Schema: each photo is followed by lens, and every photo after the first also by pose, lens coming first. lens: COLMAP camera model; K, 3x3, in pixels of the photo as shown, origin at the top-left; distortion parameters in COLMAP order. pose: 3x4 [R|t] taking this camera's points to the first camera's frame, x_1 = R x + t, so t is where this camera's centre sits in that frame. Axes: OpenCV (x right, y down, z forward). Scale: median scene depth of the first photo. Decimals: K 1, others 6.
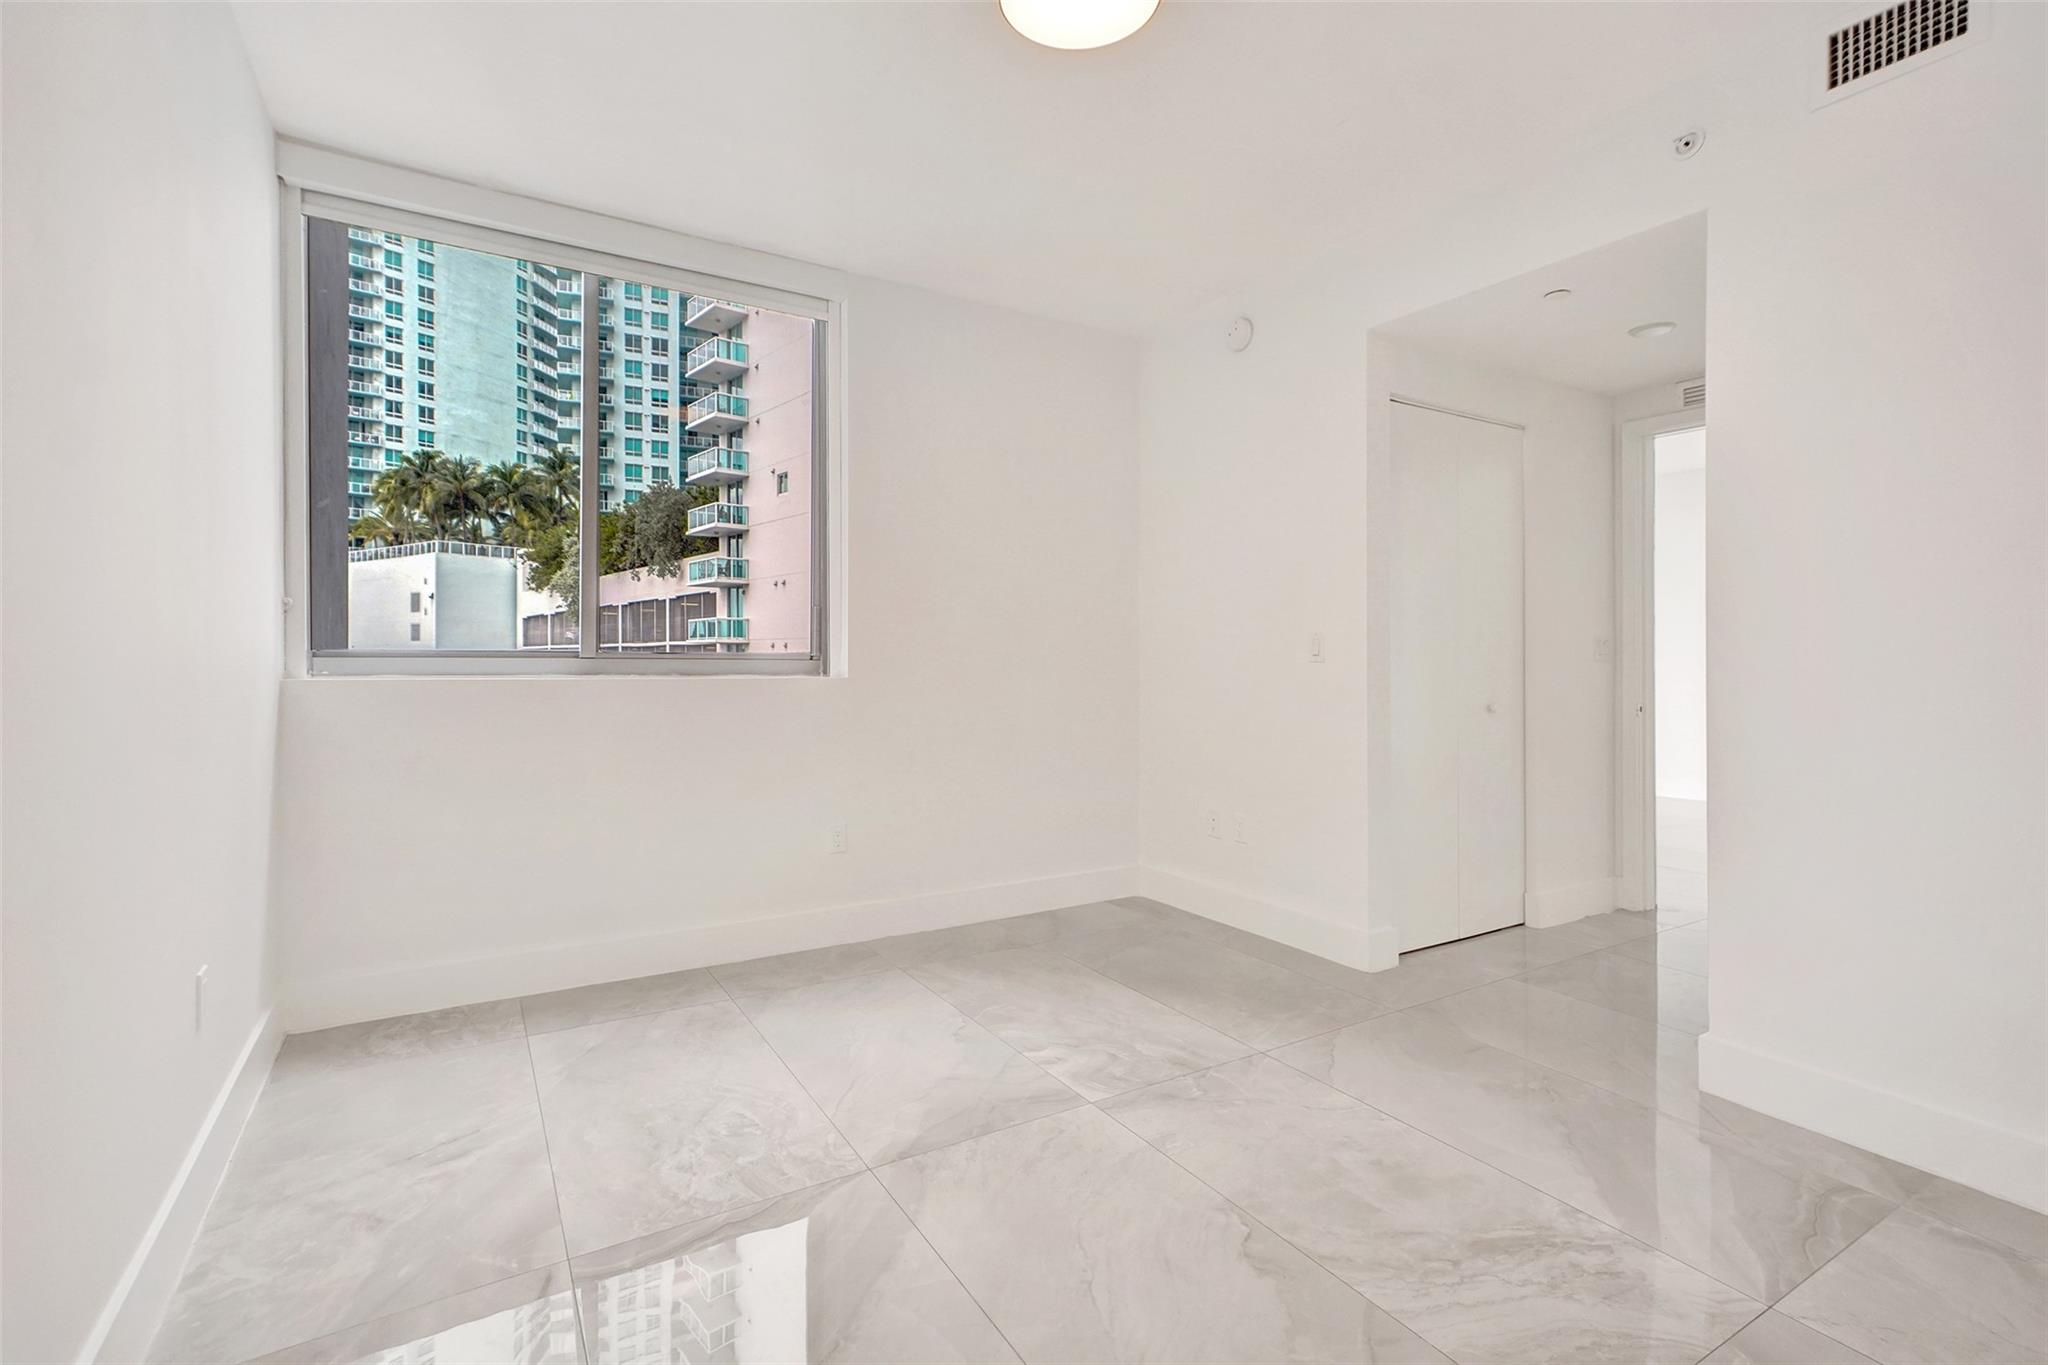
lens RADIAL K [[928.7, 0, 1030.6], [0, 928.7, 666.8], [0, 0, 1]] dist [-0.015719, 0.006914]
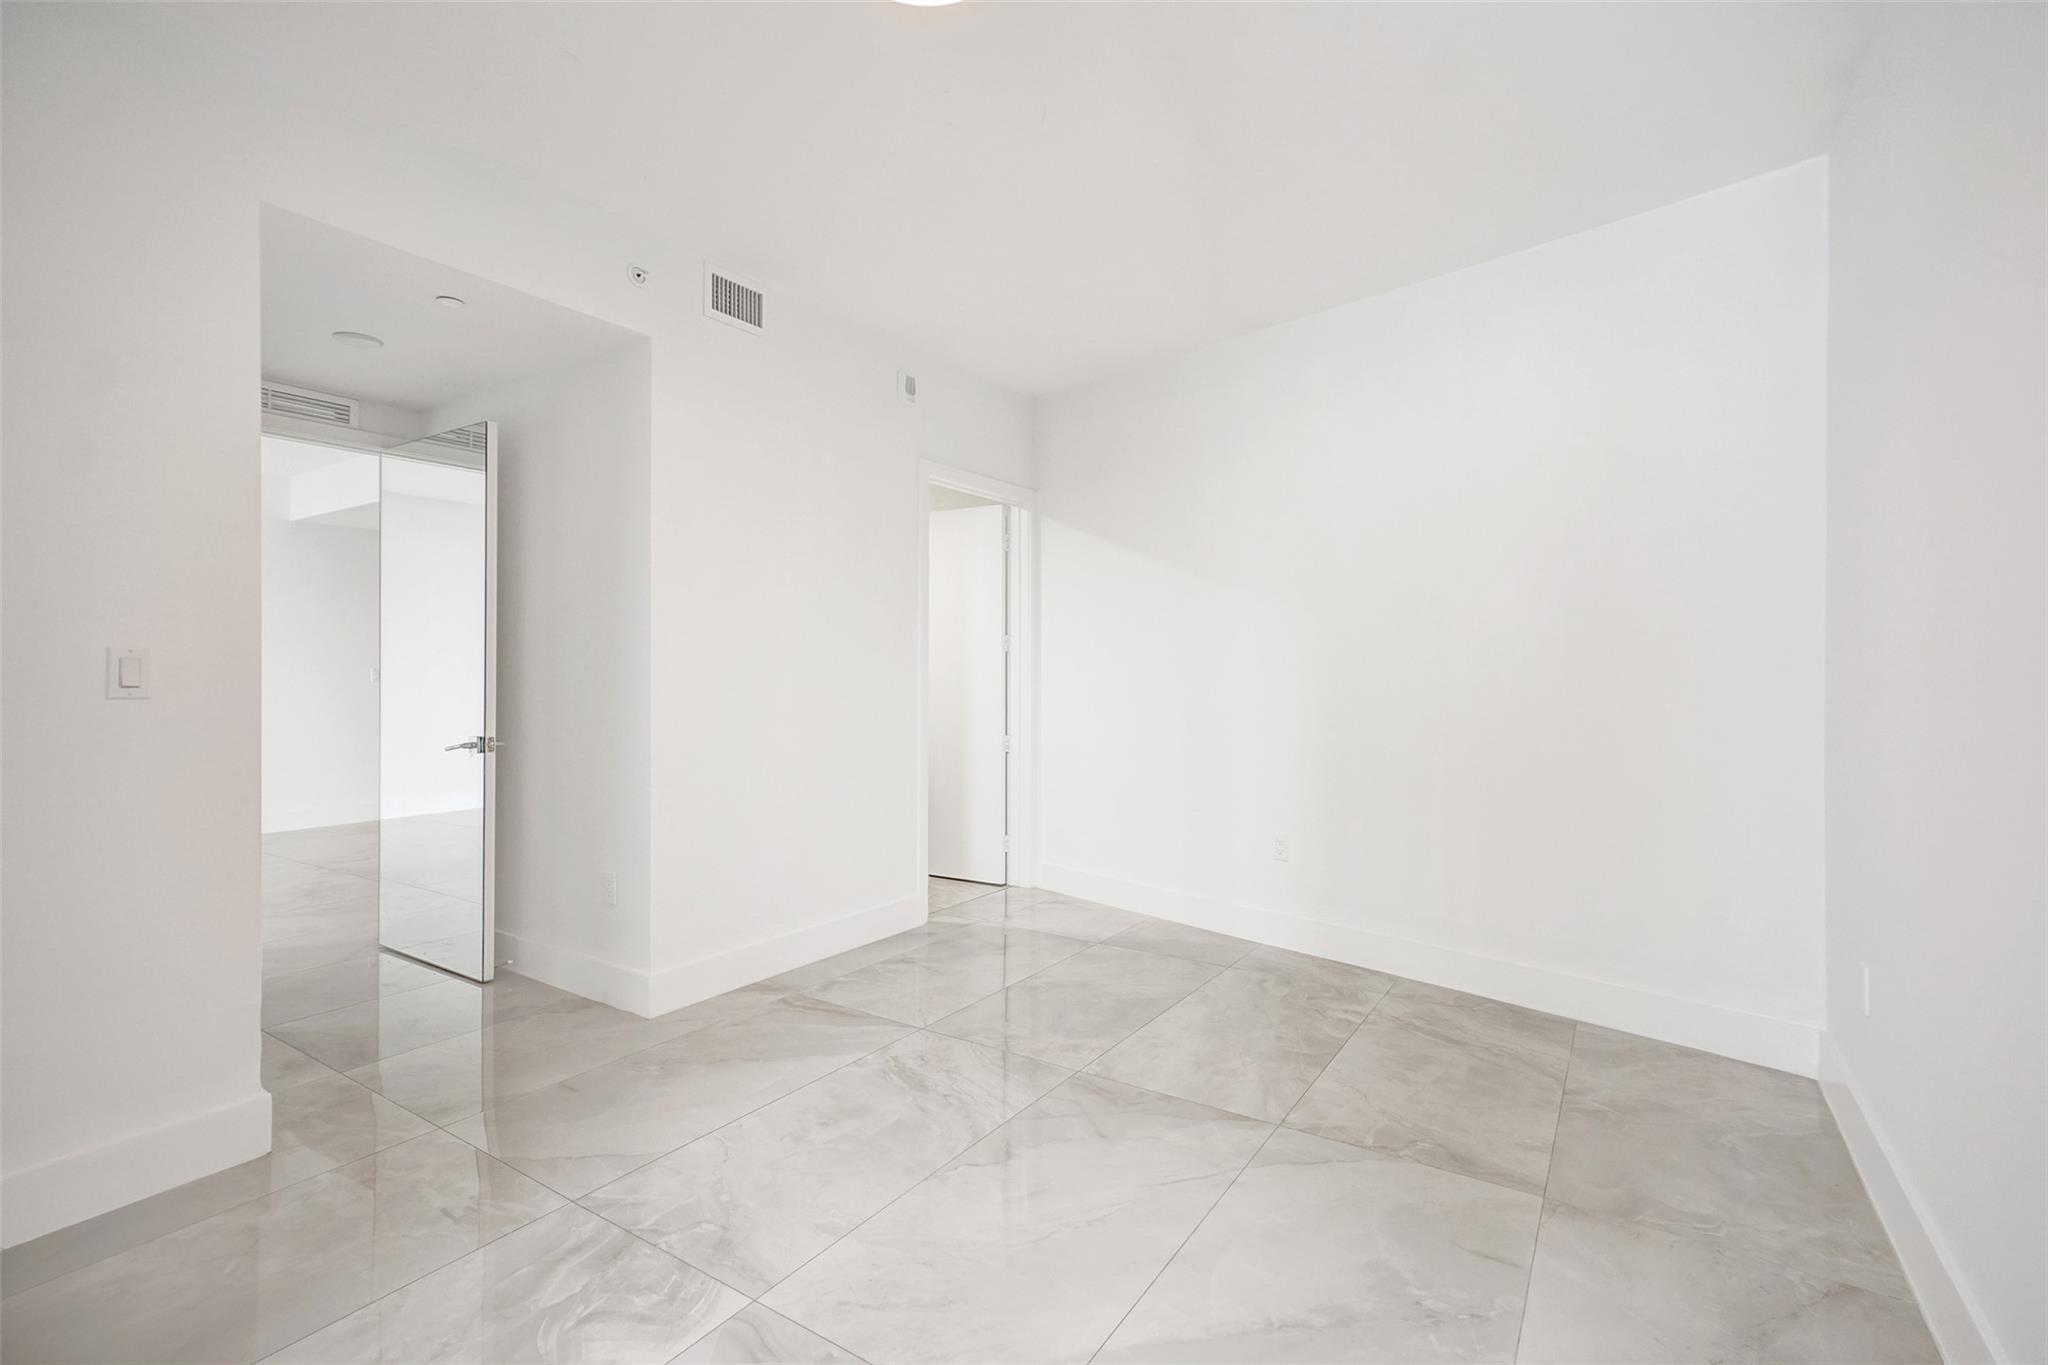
lens RADIAL K [[928.7, 0, 1029.0], [0, 928.7, 670.2], [0, 0, 1]] dist [-0.015719, 0.006914]
pose [[-0.417085, -0.004035, 0.908859, -0.748389], [0.017053, 0.999779, 0.012265, -0.033791], [-0.908708, 0.020614, -0.416924, 1.200160]]
